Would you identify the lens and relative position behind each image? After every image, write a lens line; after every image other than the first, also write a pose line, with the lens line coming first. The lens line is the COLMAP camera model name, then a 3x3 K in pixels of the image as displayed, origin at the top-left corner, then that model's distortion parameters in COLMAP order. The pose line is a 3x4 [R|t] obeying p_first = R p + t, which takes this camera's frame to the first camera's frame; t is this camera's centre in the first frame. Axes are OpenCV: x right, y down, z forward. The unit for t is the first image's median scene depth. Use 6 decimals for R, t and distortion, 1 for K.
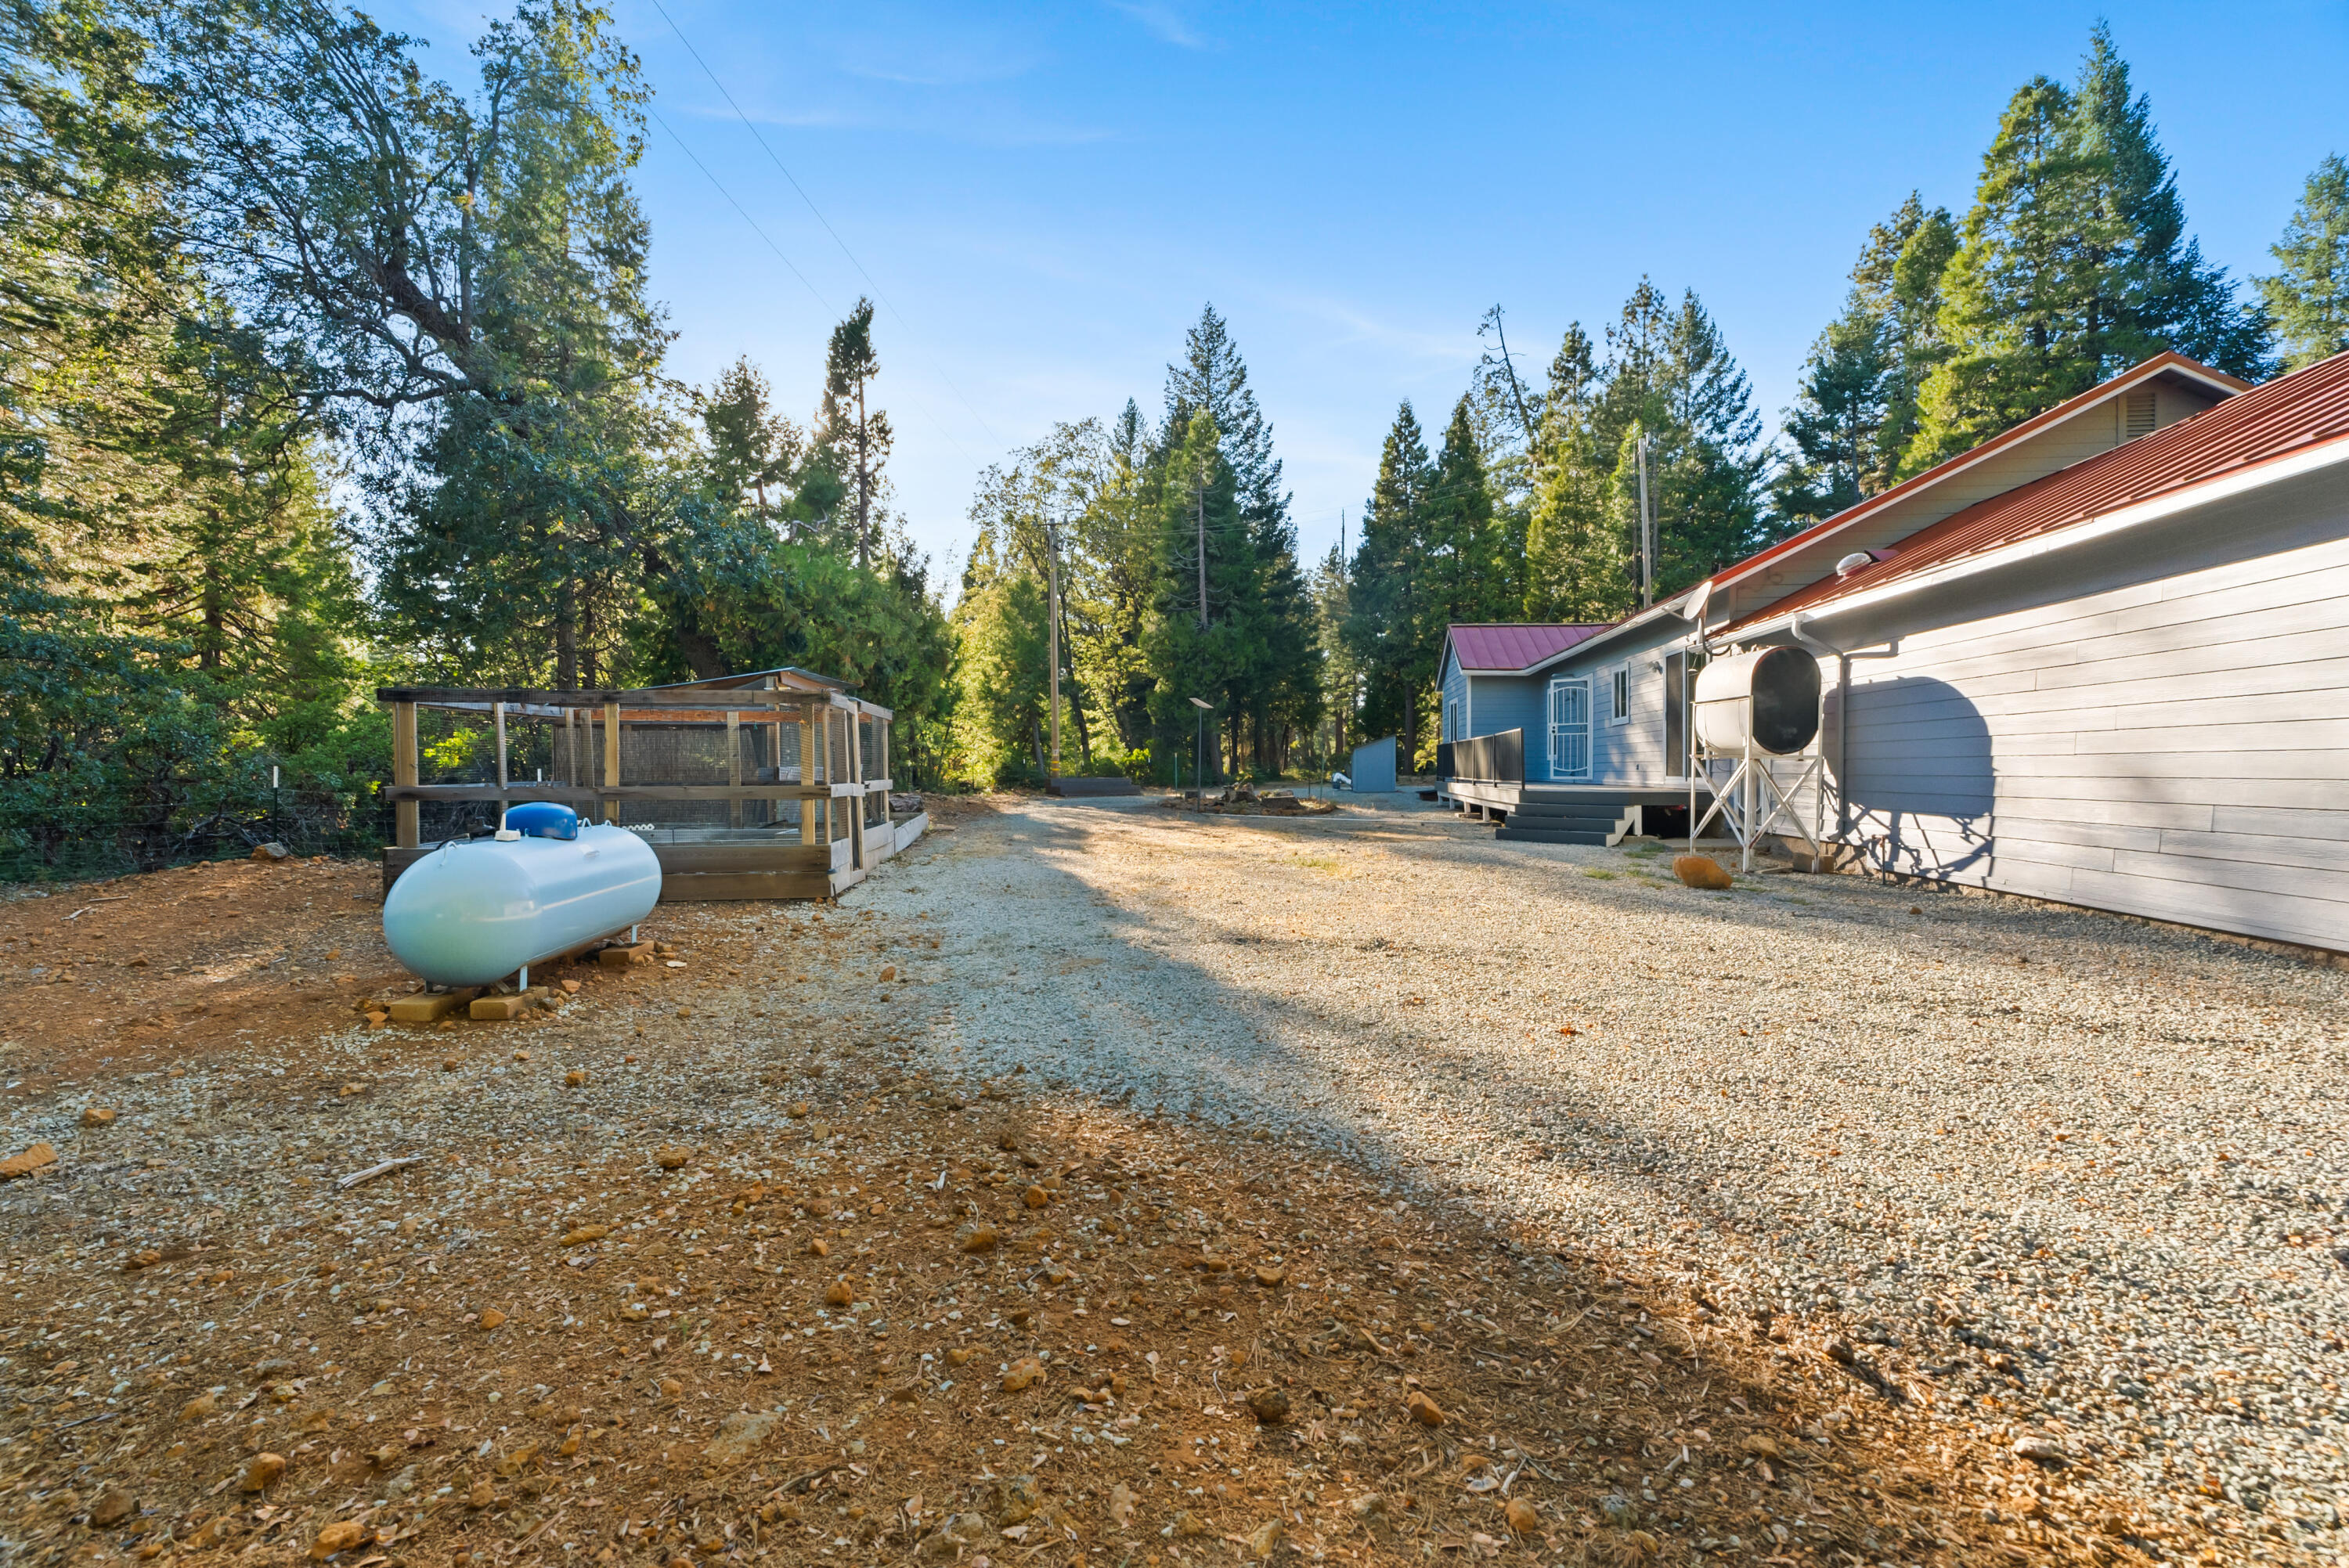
lens RADIAL K [[1093.8, 0, 1174.5], [0, 1093.8, 784.0], [0, 0, 1]] dist [-0.009030, 0.006651]
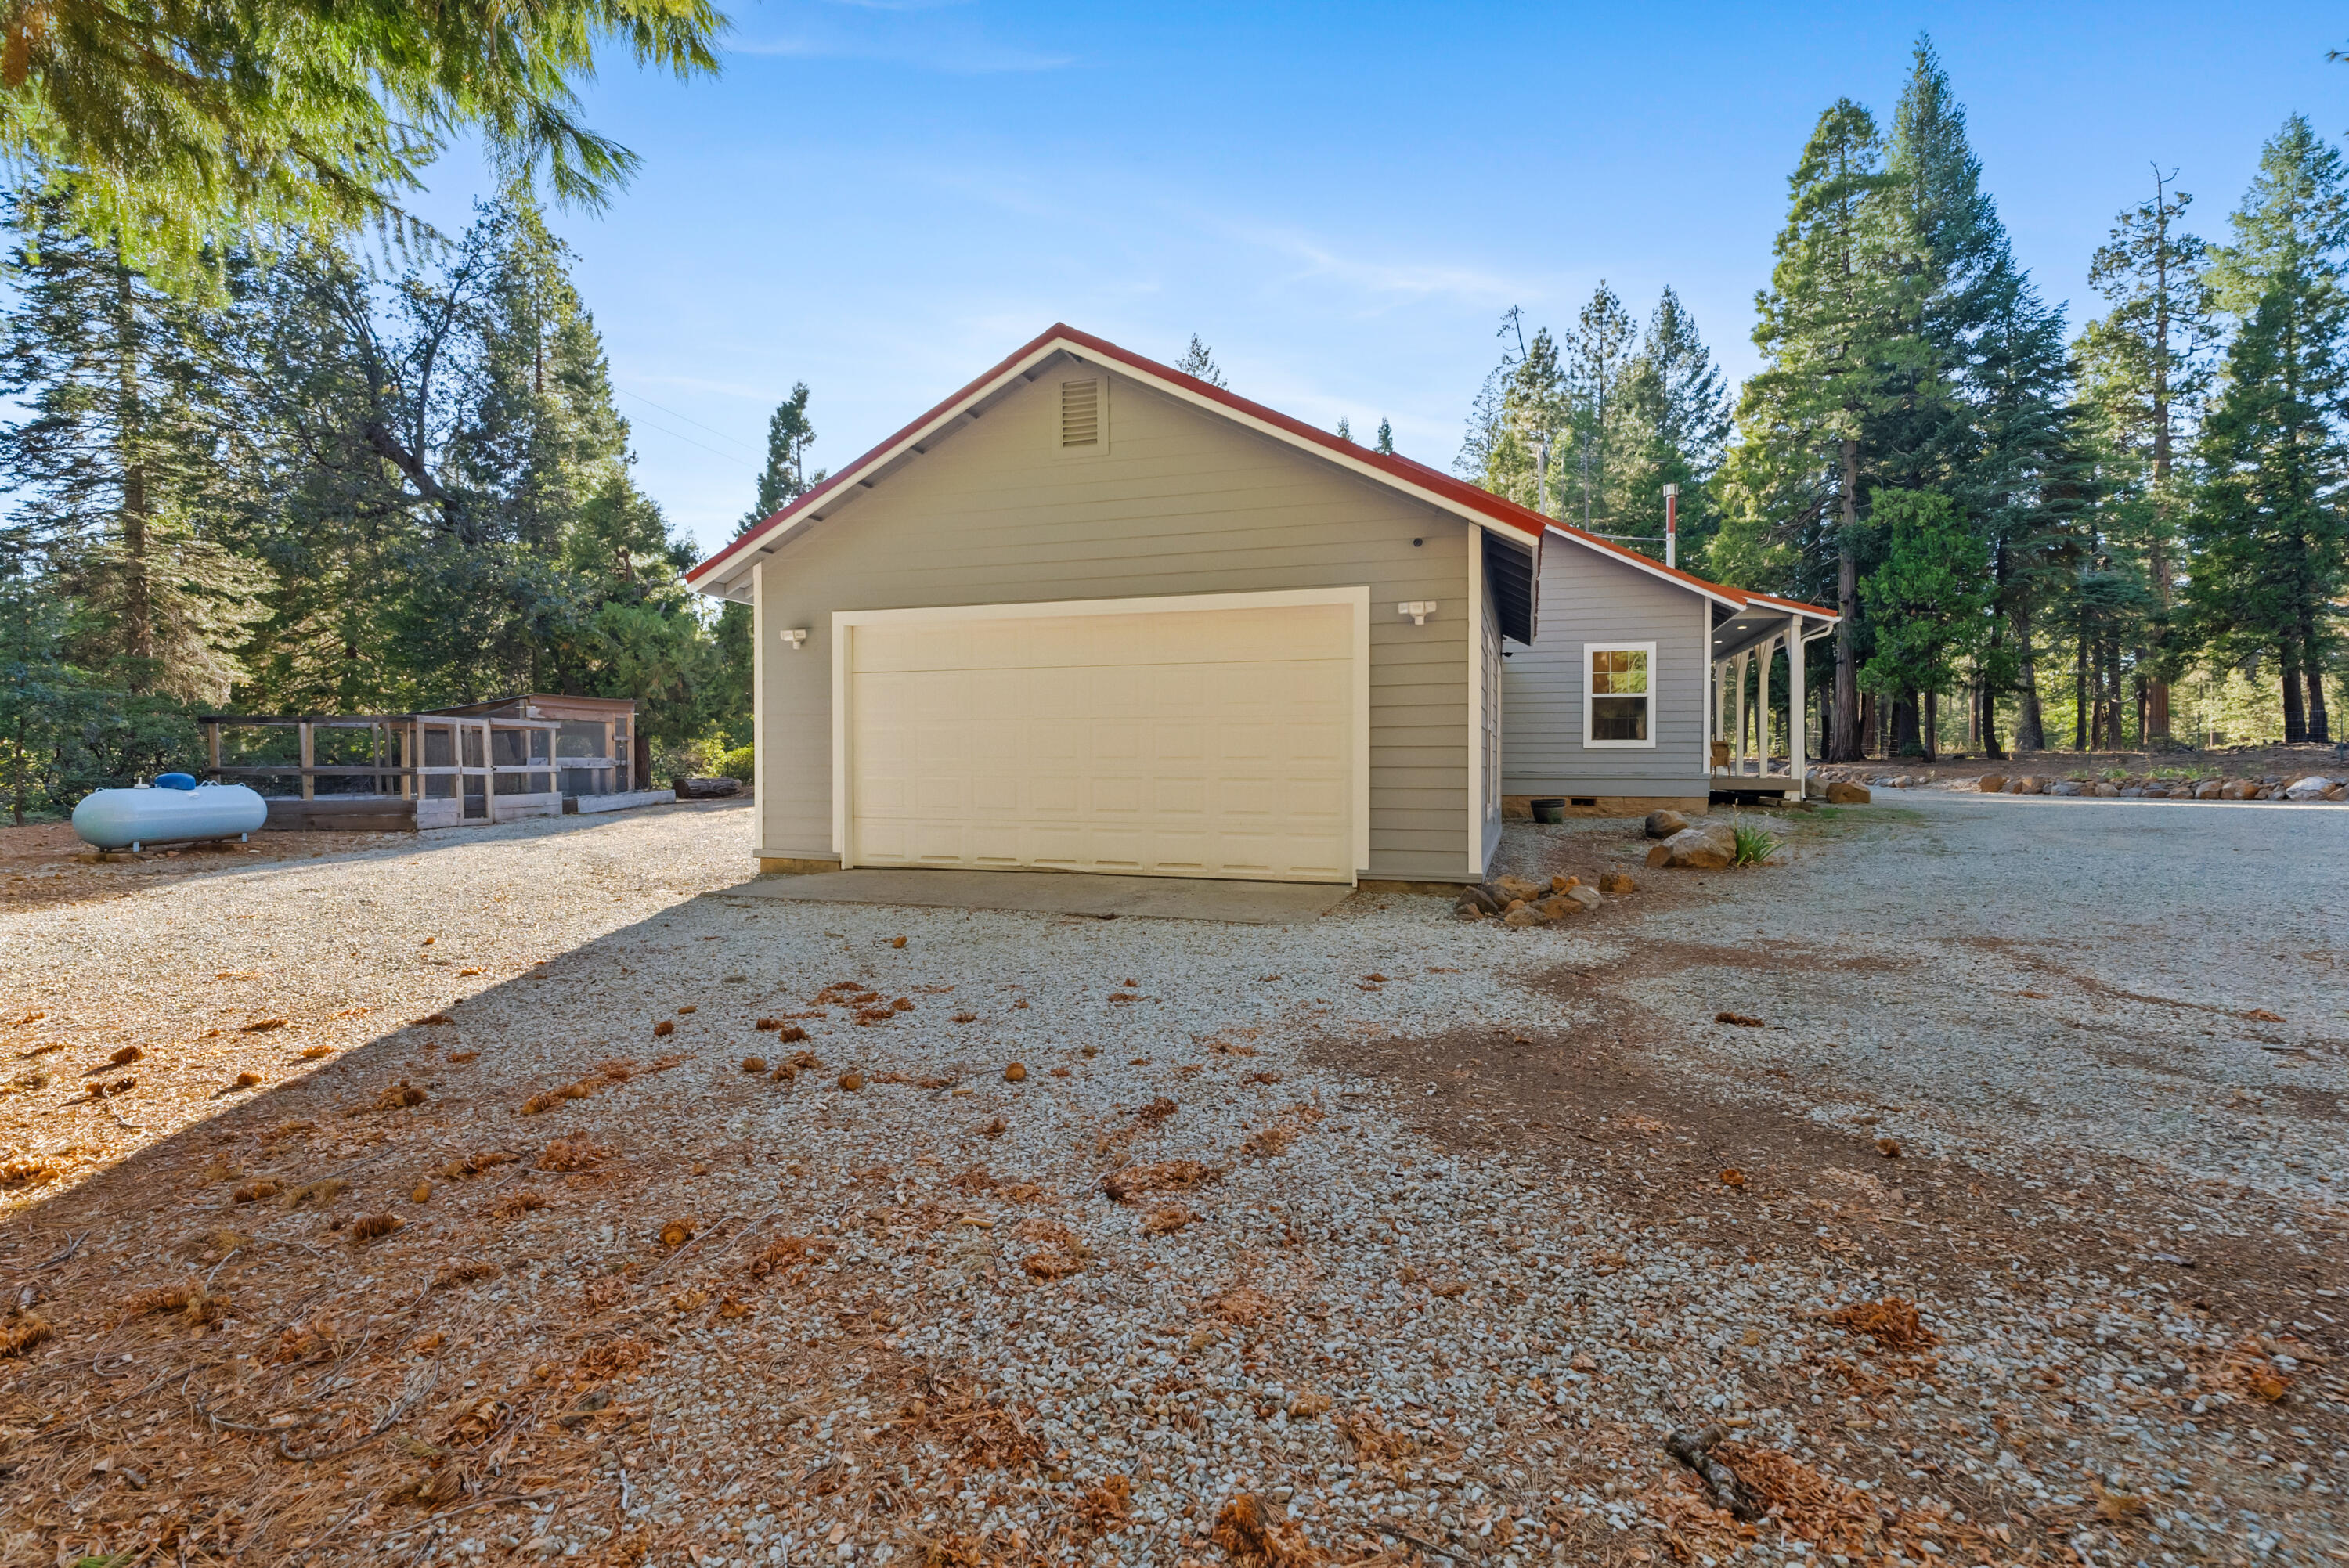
lens RADIAL K [[1112.5, 0, 1174.5], [0, 1112.5, 784.0], [0, 0, 1]] dist [0.000937, 0.000534]
pose [[0.984498, 0.002498, -0.175379, 0.356147], [-0.001648, 0.999986, 0.004990, 0.004982], [0.175389, -0.004623, 0.984488, -0.171148]]
